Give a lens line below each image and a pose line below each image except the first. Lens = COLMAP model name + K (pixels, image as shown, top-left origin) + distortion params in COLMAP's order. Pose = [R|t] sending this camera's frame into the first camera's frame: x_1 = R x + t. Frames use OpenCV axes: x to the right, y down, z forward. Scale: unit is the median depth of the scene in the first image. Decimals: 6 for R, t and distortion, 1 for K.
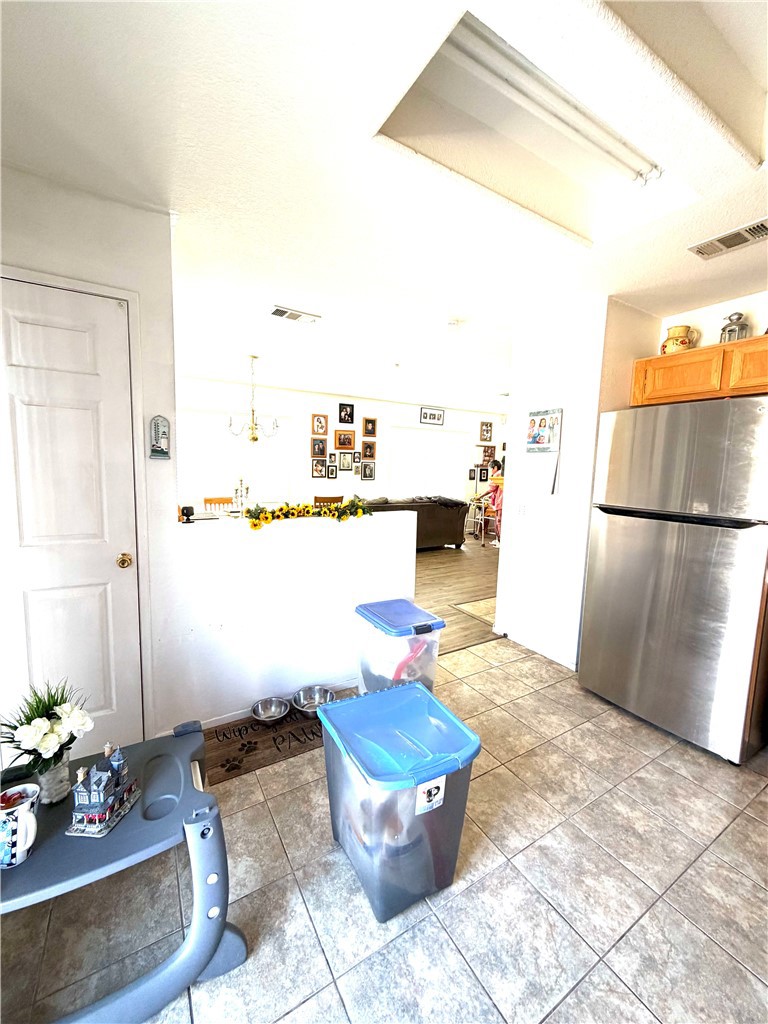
lens RADIAL K [[407.4, 0, 383.0], [0, 407.4, 510.3], [0, 0, 1]] dist [-0.000496, -0.000070]
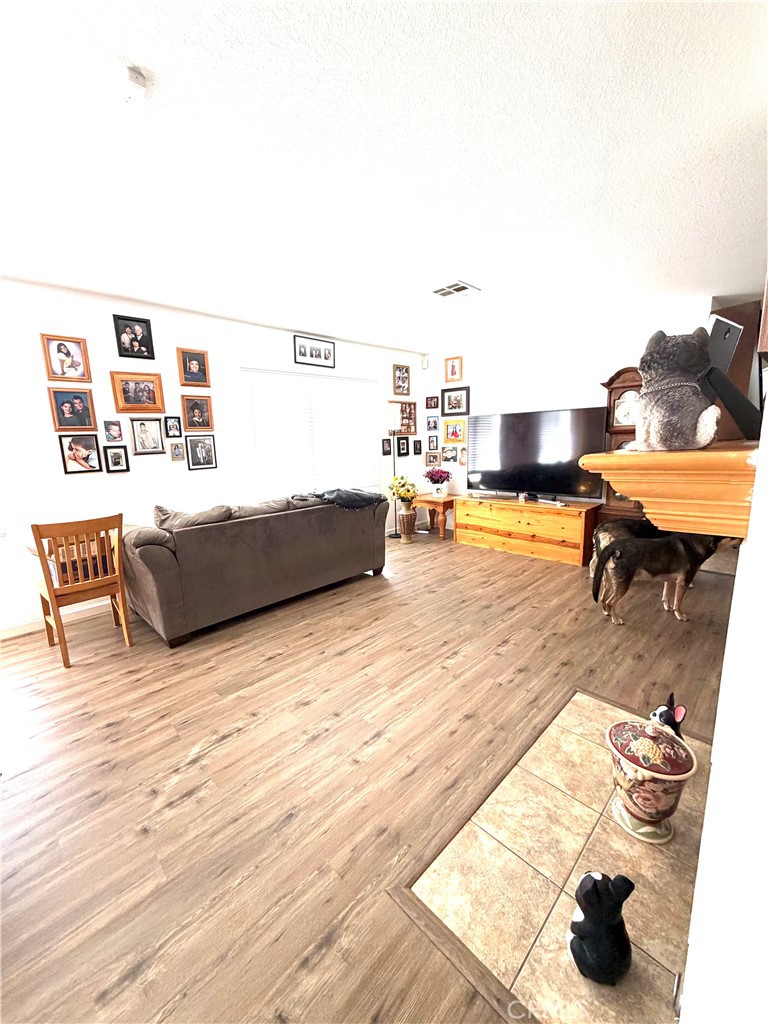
lens RADIAL K [[407.4, 0, 383.0], [0, 407.4, 510.3], [0, 0, 1]] dist [-0.000496, -0.000070]
pose [[0.970384, -0.095439, 0.221914, 0.118462], [0.081619, 0.994156, 0.070652, -0.067557], [-0.227360, -0.050447, 0.972503, 0.729404]]
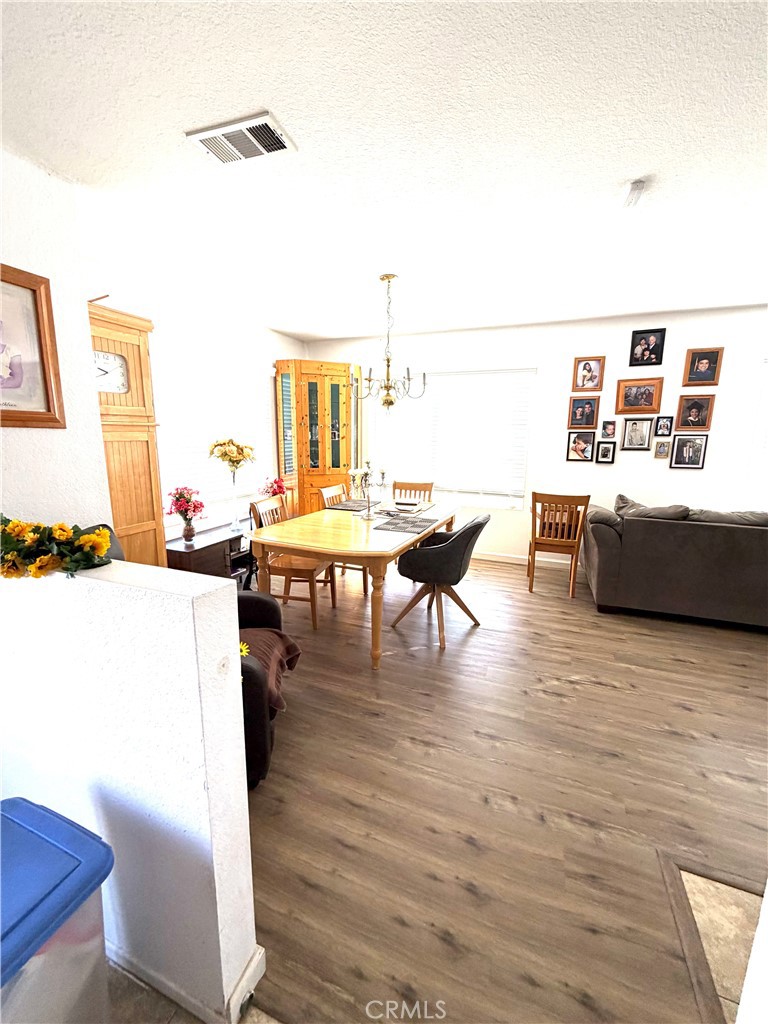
lens RADIAL K [[407.4, 0, 383.0], [0, 407.4, 510.3], [0, 0, 1]] dist [-0.000496, -0.000070]
pose [[0.610628, 0.125153, -0.781966, 0.252896], [-0.083132, 0.992108, 0.093870, -0.063496], [0.787542, 0.007687, 0.616213, 0.611432]]
